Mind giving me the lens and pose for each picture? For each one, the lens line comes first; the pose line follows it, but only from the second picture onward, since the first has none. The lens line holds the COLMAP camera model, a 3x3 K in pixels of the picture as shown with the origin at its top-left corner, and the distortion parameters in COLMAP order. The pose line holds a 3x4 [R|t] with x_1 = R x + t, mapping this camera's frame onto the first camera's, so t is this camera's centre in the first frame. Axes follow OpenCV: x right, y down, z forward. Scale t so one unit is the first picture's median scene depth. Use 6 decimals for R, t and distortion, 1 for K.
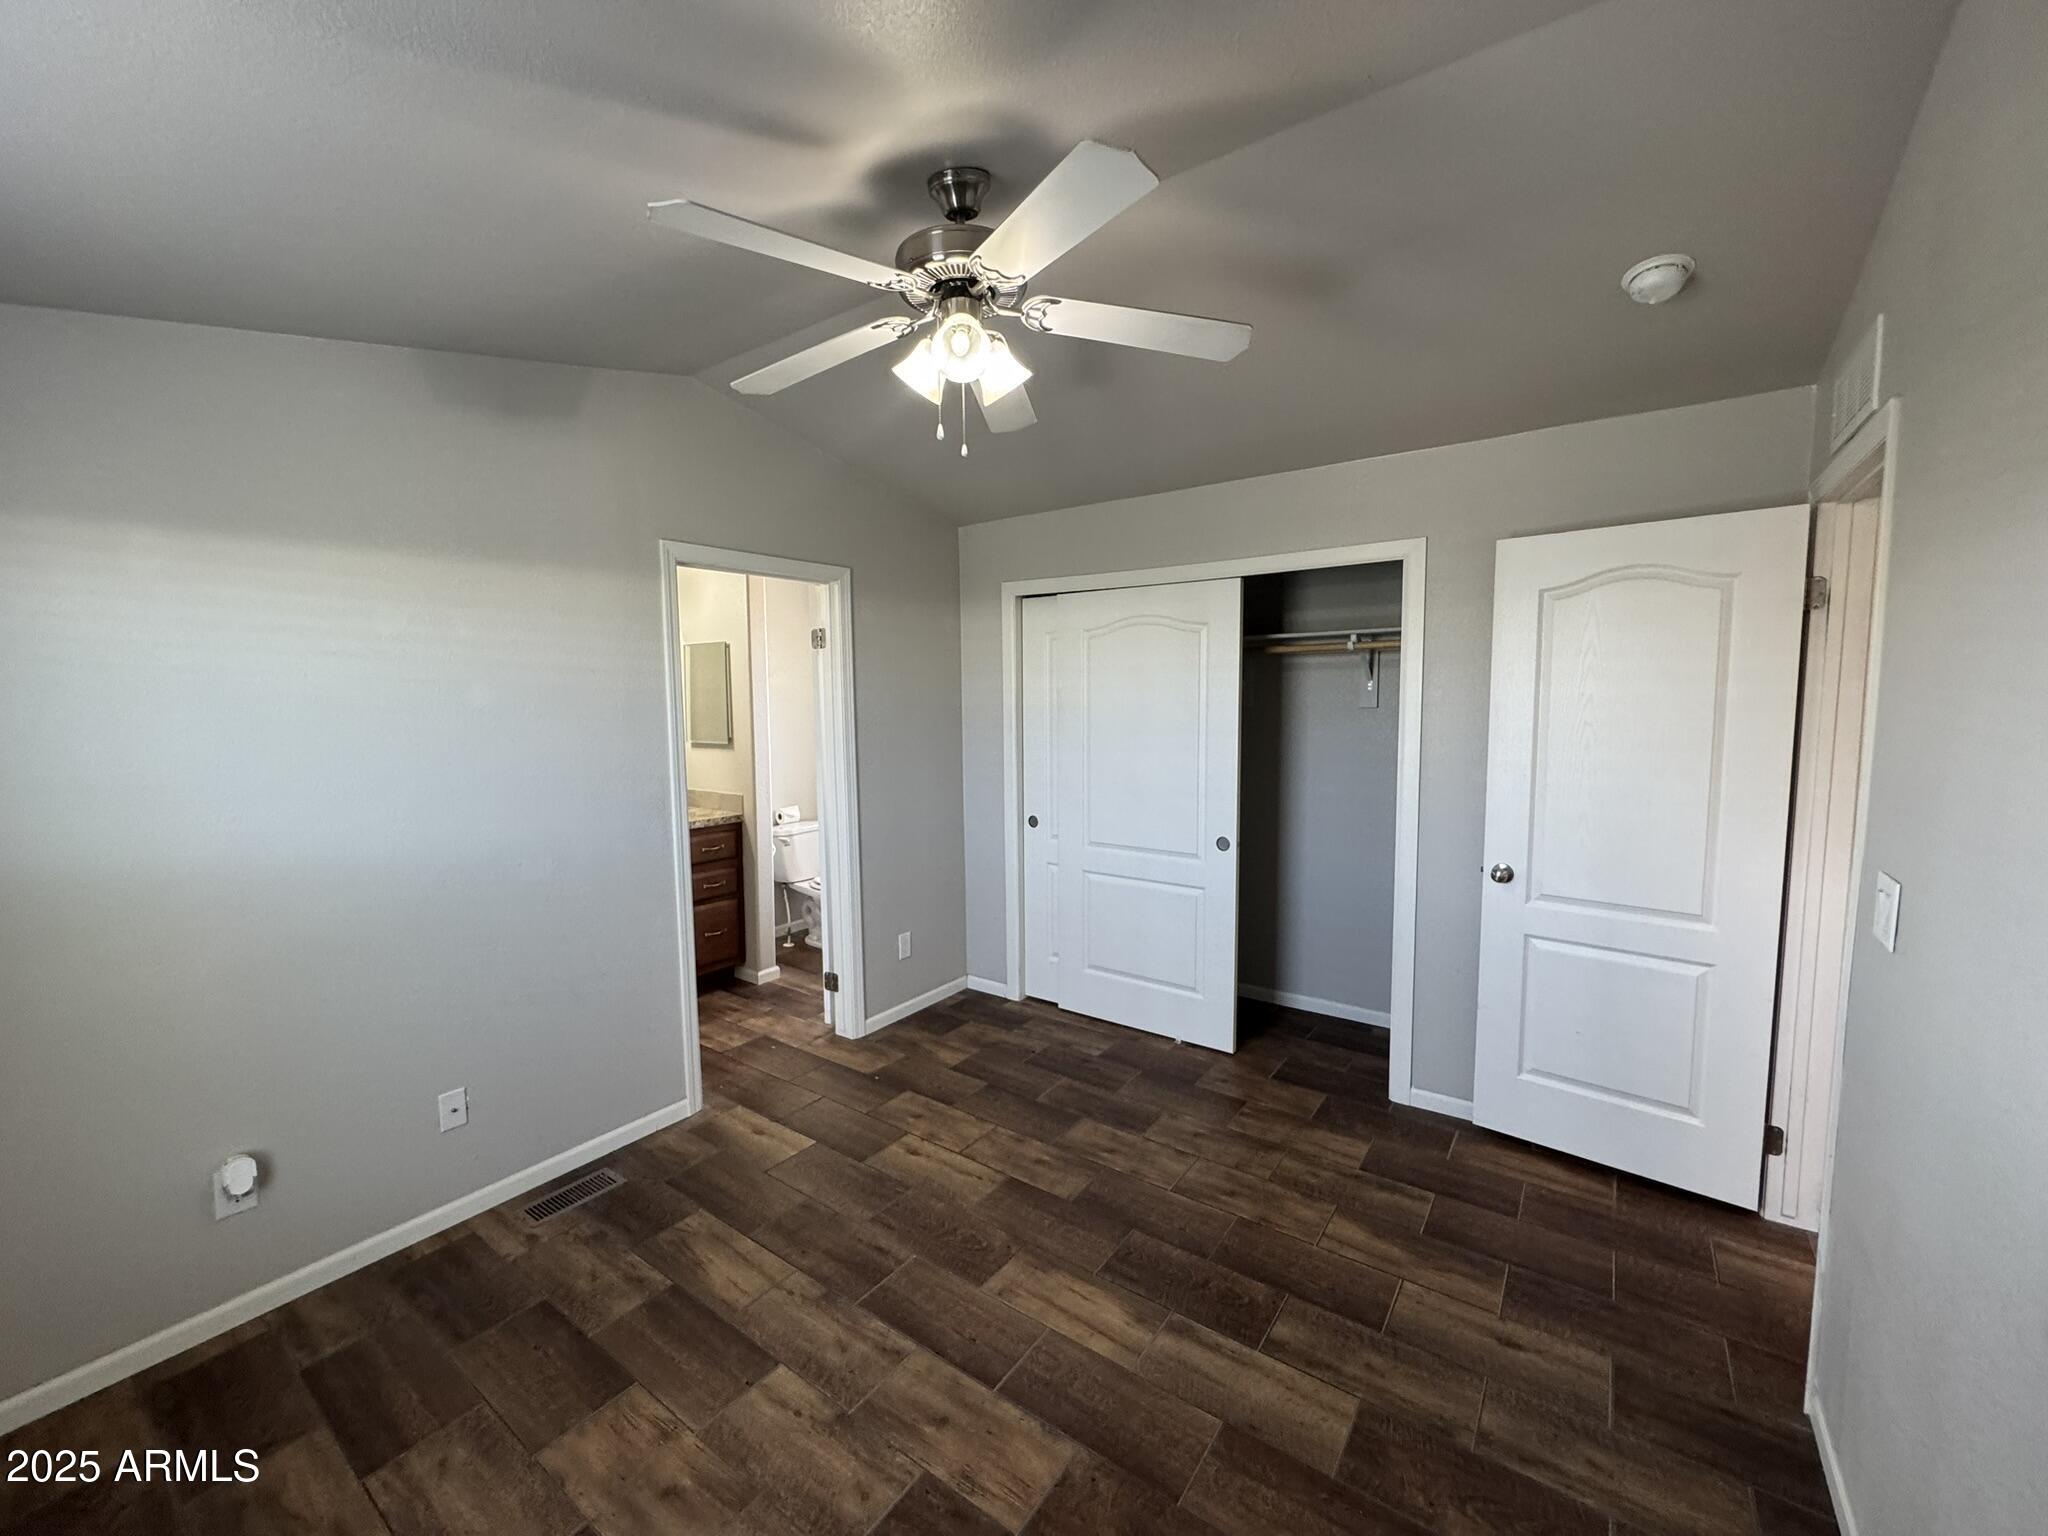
lens RADIAL K [[821.5, 0, 1024.7], [0, 821.5, 766.0], [0, 0, 1]] dist [-0.001406, 0.000042]
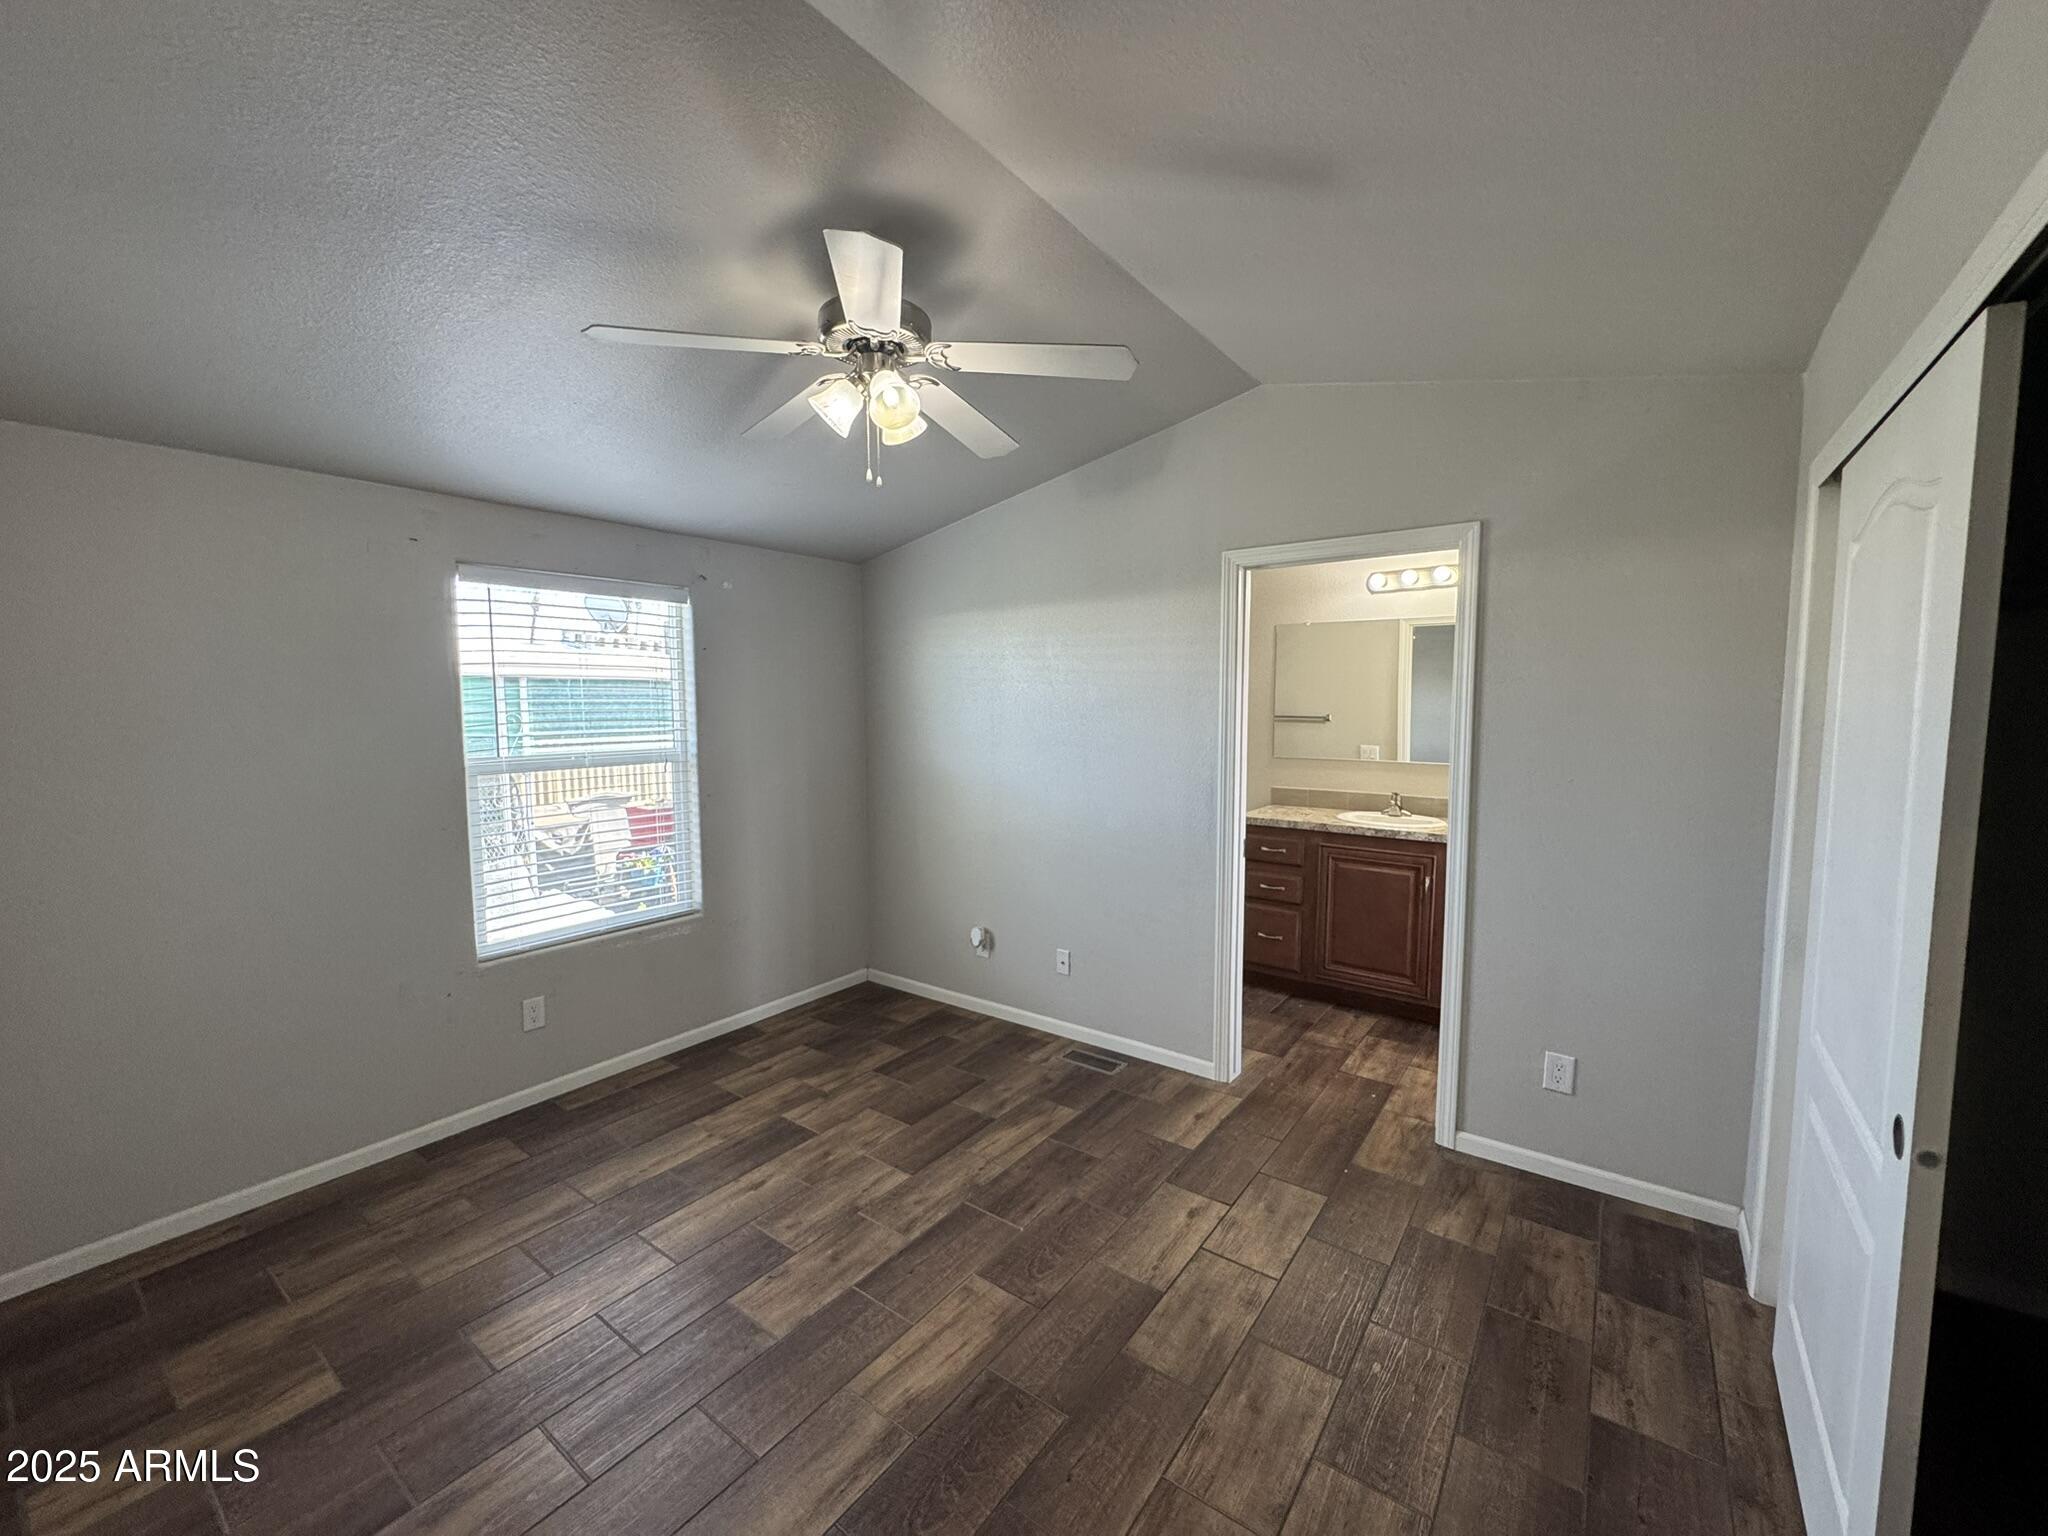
lens RADIAL K [[821.5, 0, 1024.4], [0, 821.5, 767.8], [0, 0, 1]] dist [-0.001406, 0.000042]
pose [[-0.015695, 0.089522, -0.995861, 0.849047], [-0.086724, 0.992109, 0.090551, -0.080304], [0.996109, 0.087786, -0.007808, 0.952915]]
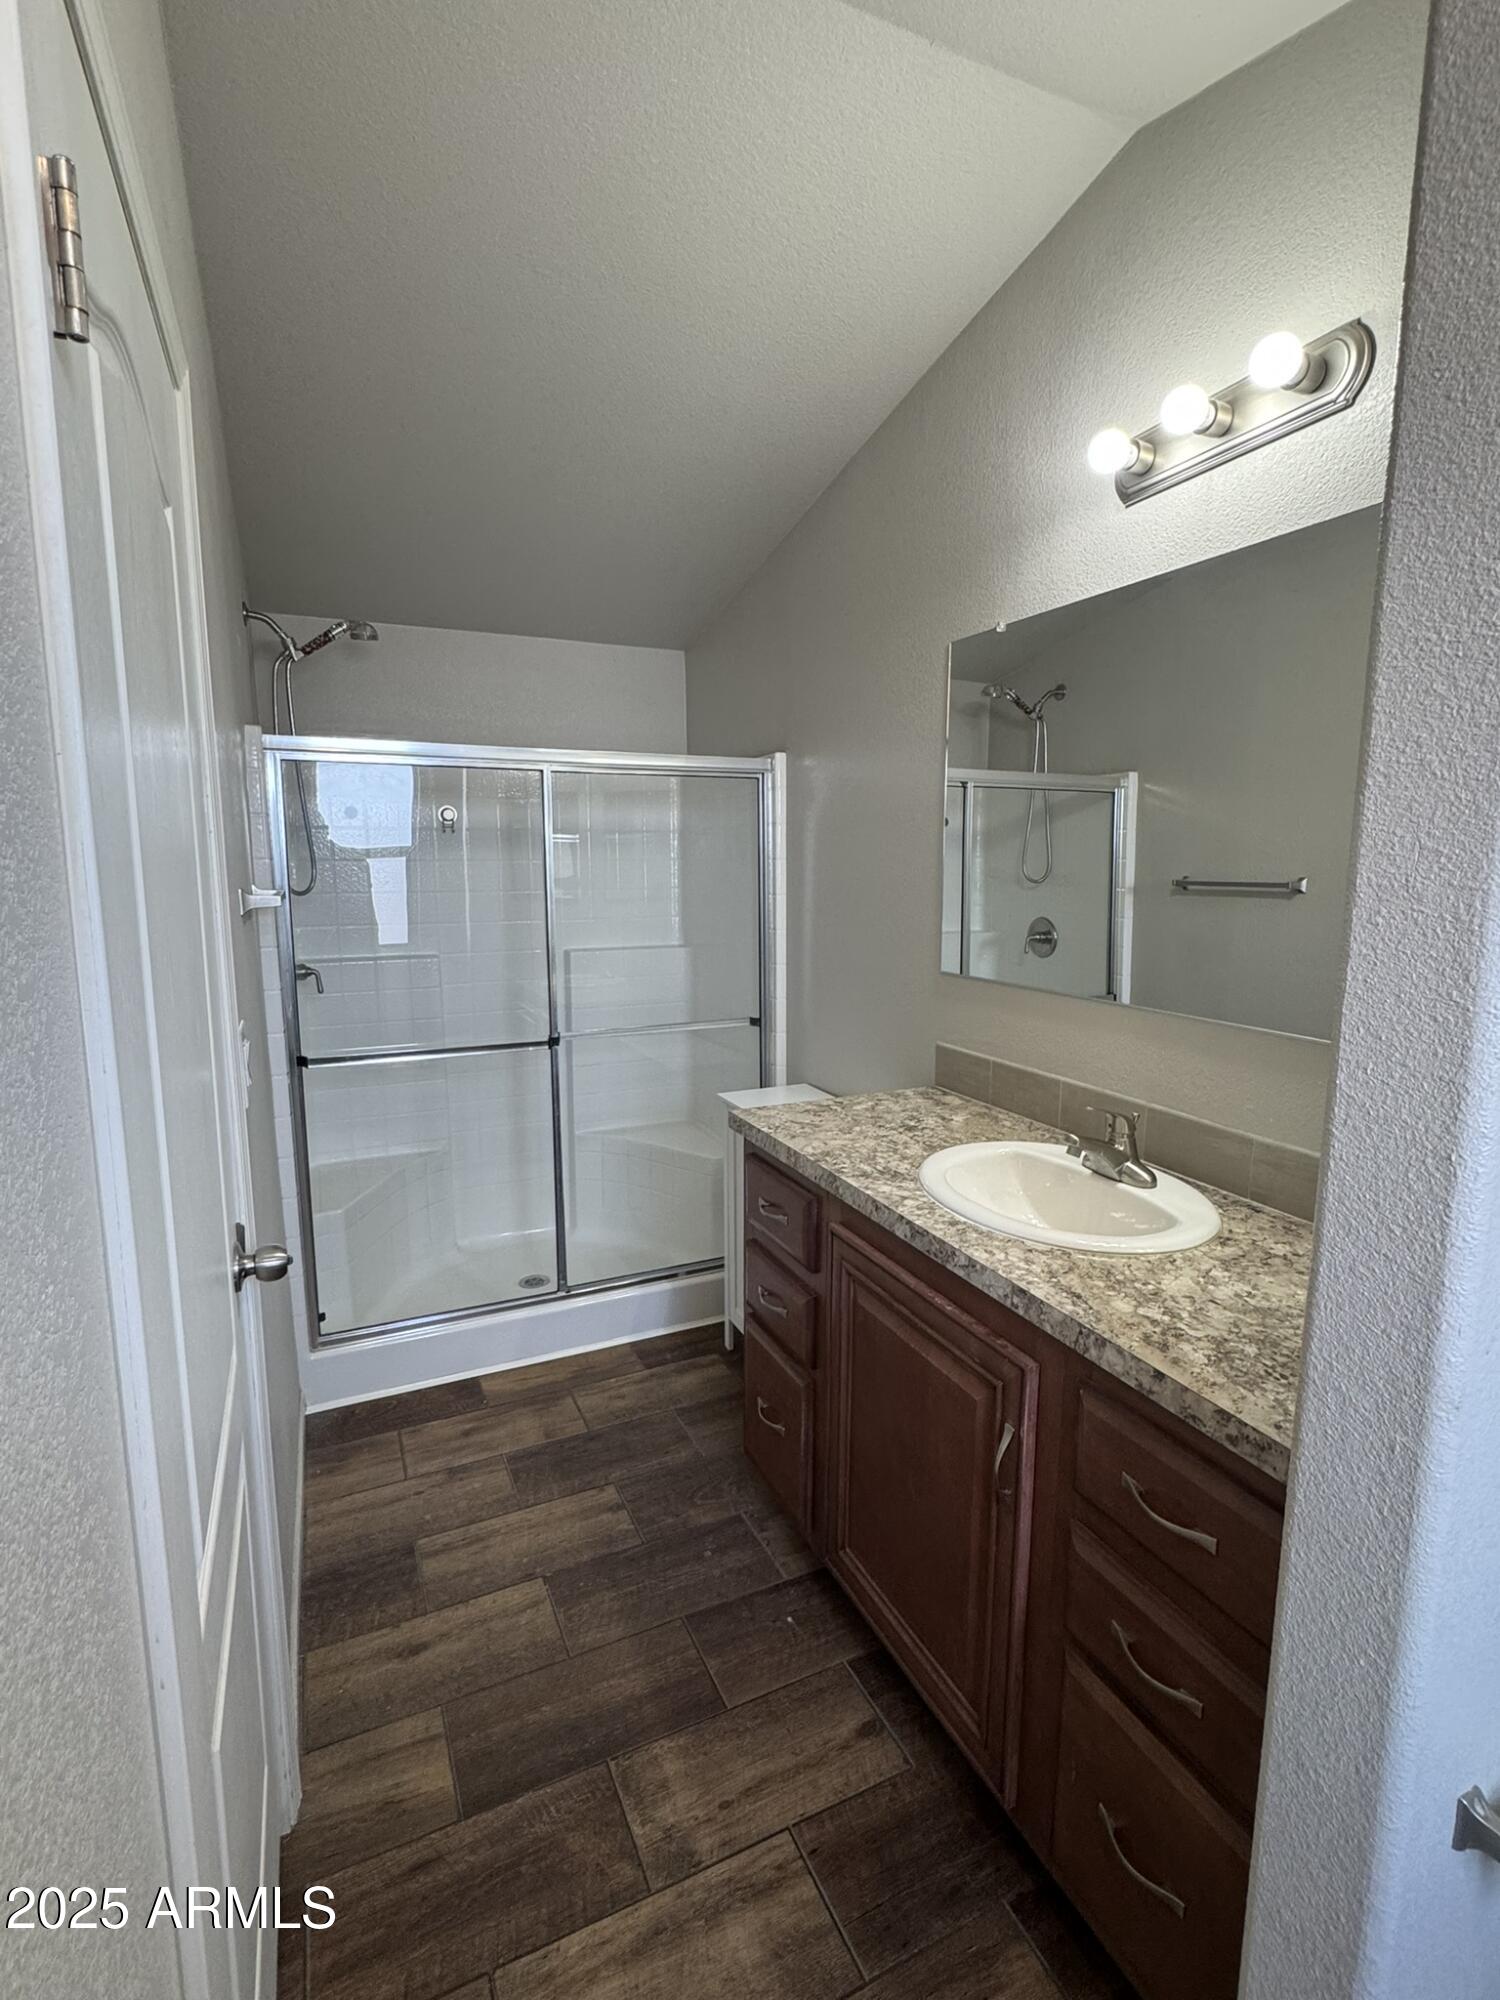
lens RADIAL K [[943.7, 0, 751.3], [0, 943.7, 997.6], [0, 0, 1]] dist [-0.002504, -0.000350]
pose [[-0.489847, 0.133478, -0.861530, -0.242311], [-0.074542, 0.978178, 0.193934, -0.127195], [0.868616, 0.159218, -0.469208, 1.835093]]
